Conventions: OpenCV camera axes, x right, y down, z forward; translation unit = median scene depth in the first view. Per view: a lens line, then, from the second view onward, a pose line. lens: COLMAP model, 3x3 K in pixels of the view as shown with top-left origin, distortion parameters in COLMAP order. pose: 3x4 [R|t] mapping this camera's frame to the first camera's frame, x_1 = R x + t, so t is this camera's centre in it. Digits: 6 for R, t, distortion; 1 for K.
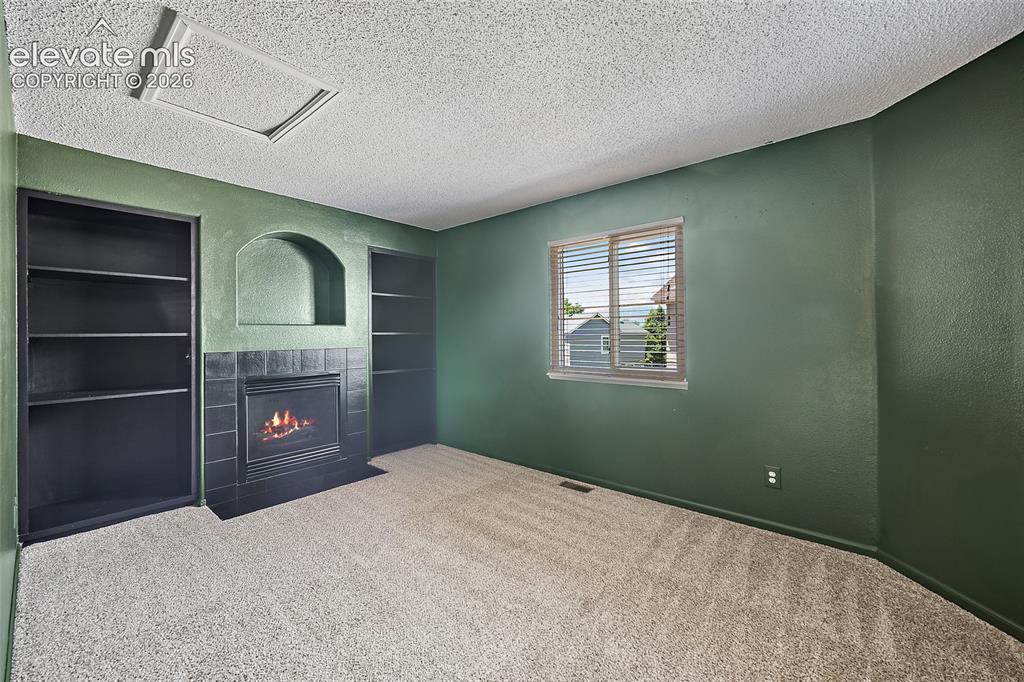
lens RADIAL K [[402.6, 0, 521.3], [0, 402.6, 336.9], [0, 0, 1]] dist [-0.002130, -0.000639]
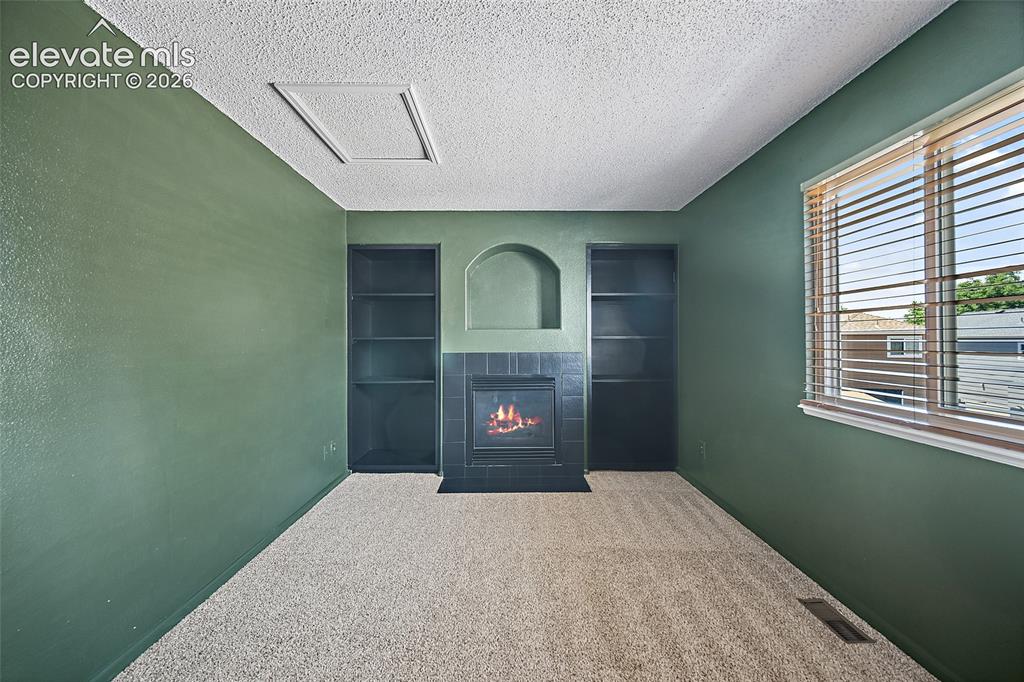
lens RADIAL K [[402.6, 0, 509.4], [0, 402.6, 337.8], [0, 0, 1]] dist [-0.002130, -0.000639]
pose [[0.660399, 0.004711, -0.750900, 0.236667], [-0.007967, 0.999968, -0.000733, -0.005927], [0.750873, 0.006466, 0.660415, 0.287128]]
